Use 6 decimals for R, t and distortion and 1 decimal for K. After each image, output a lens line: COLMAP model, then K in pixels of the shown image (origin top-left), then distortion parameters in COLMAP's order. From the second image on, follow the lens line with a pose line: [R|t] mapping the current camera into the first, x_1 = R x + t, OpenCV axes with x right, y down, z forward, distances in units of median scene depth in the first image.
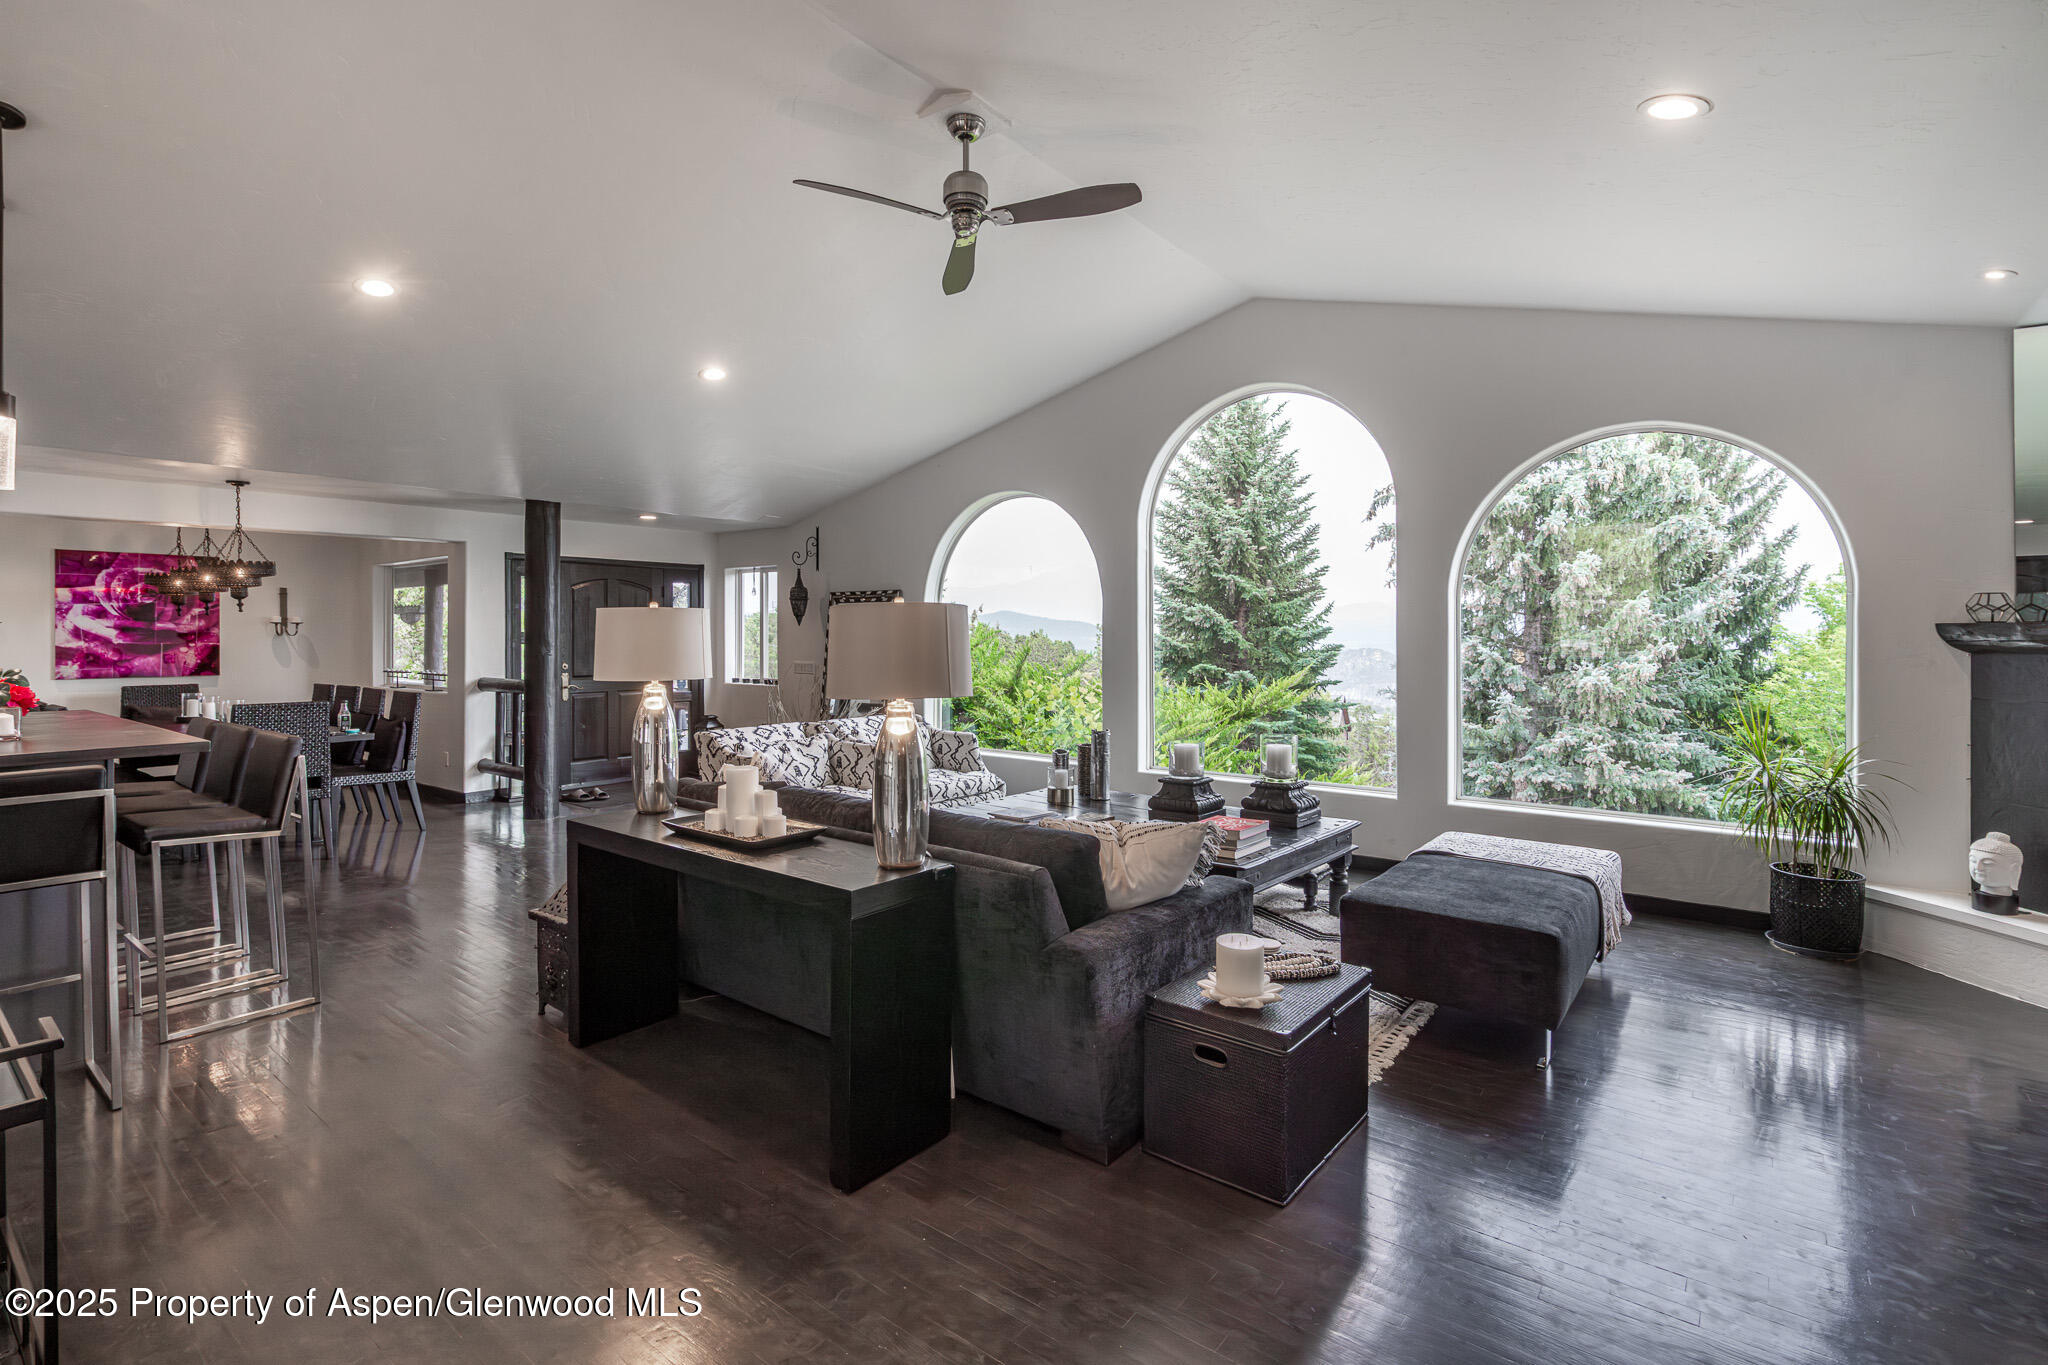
lens RADIAL K [[998.2, 0, 1038.7], [0, 998.2, 623.4], [0, 0, 1]] dist [-0.004649, 0.000968]
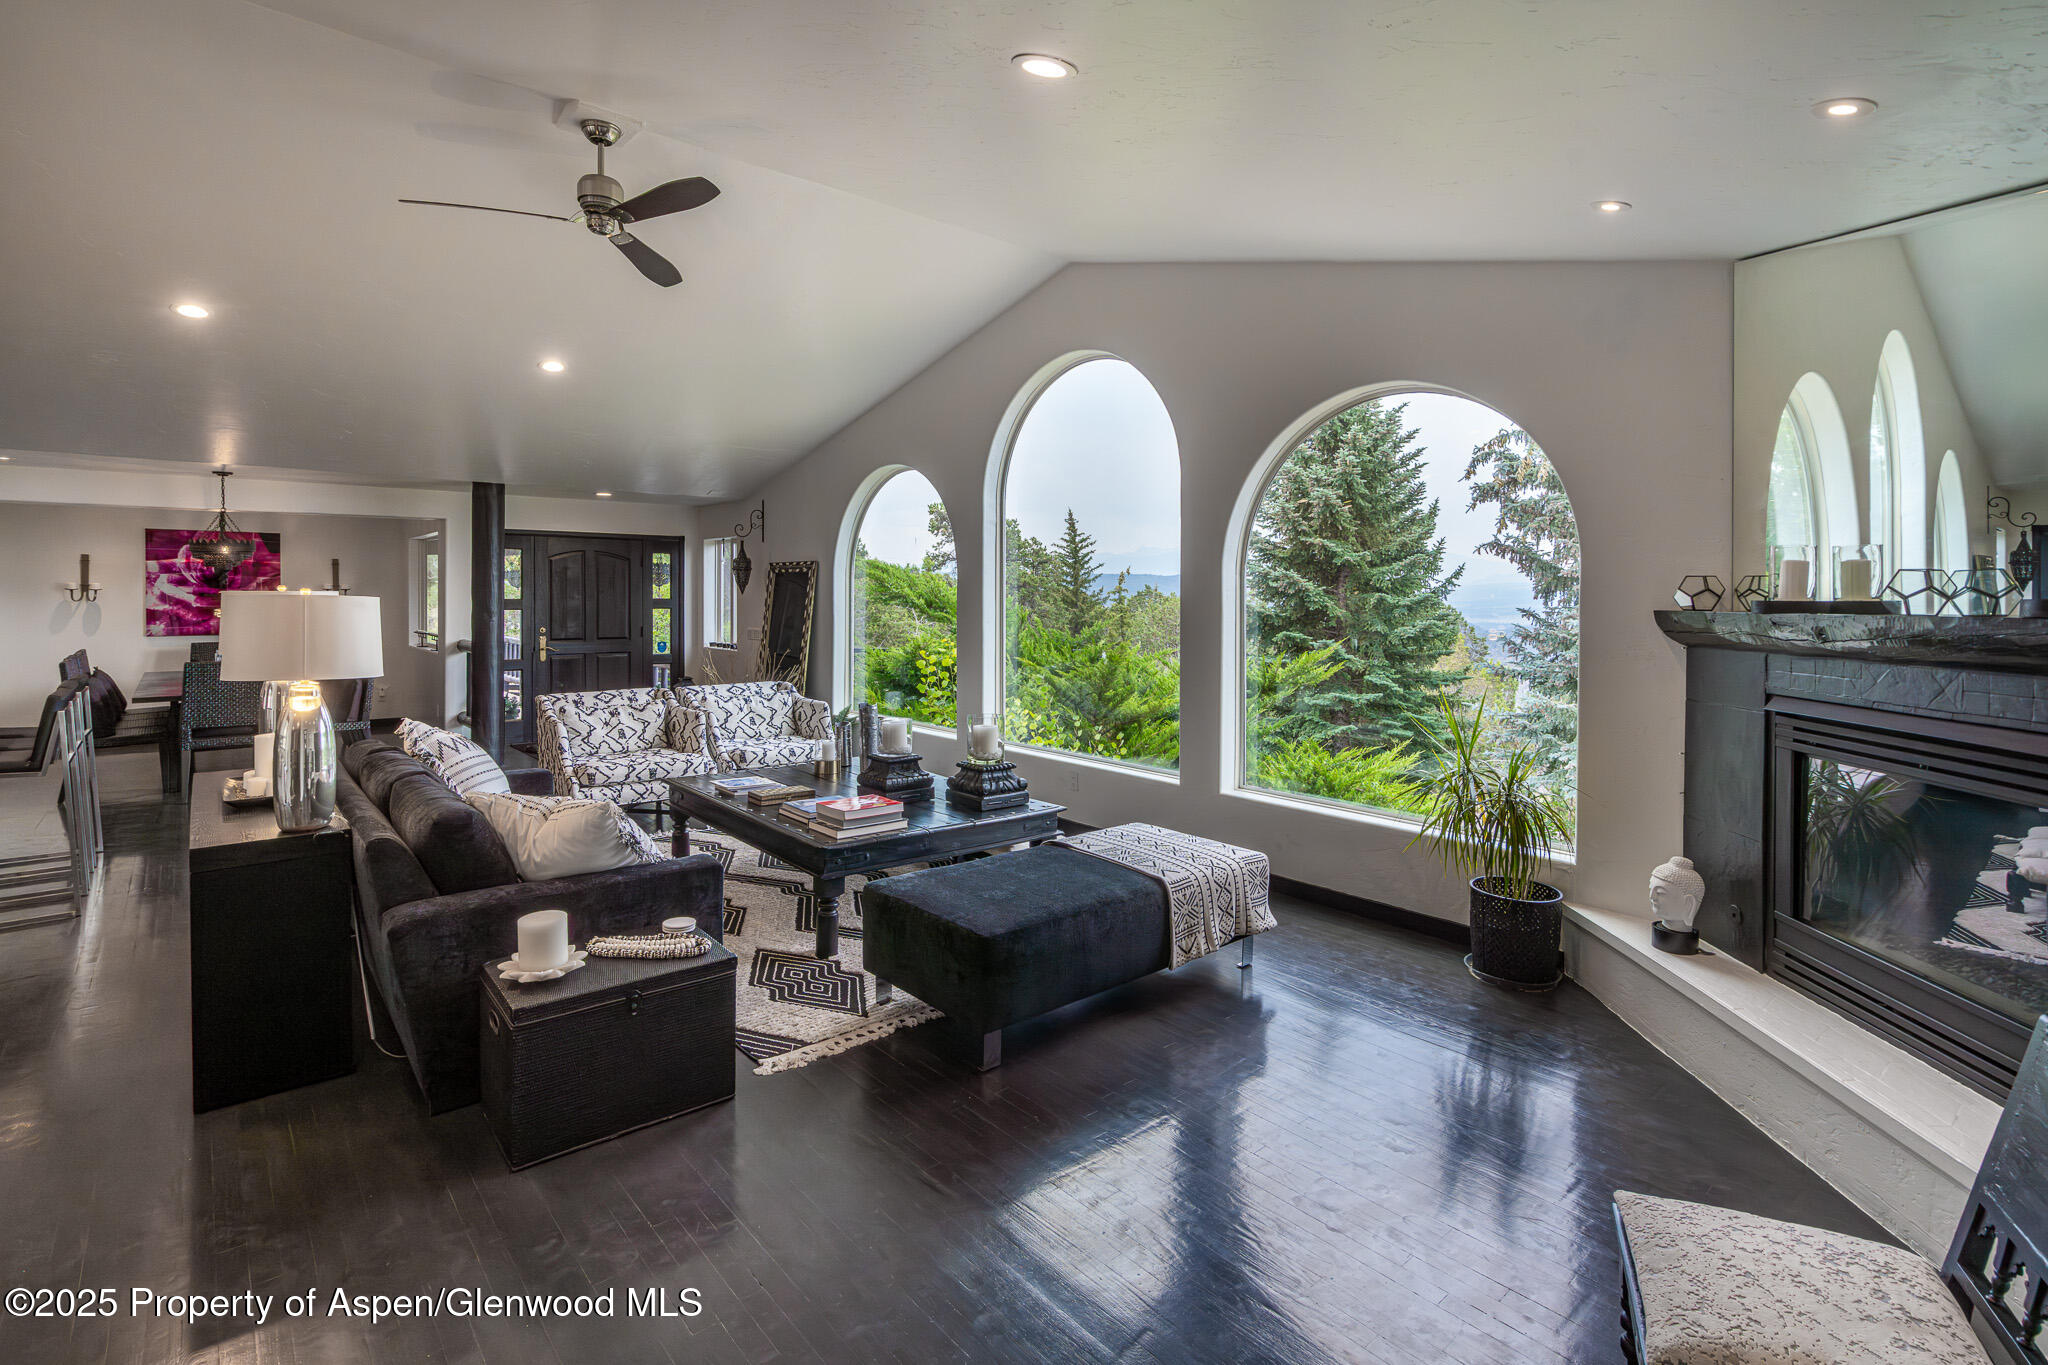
lens RADIAL K [[999.0, 0, 1022.6], [0, 999.0, 602.5], [0, 0, 1]] dist [-0.004094, -0.000110]
pose [[0.979734, 0.007995, -0.200143, 0.293997], [-0.004348, 0.999817, 0.018654, -0.011668], [0.200255, -0.017406, 0.979589, 0.025229]]
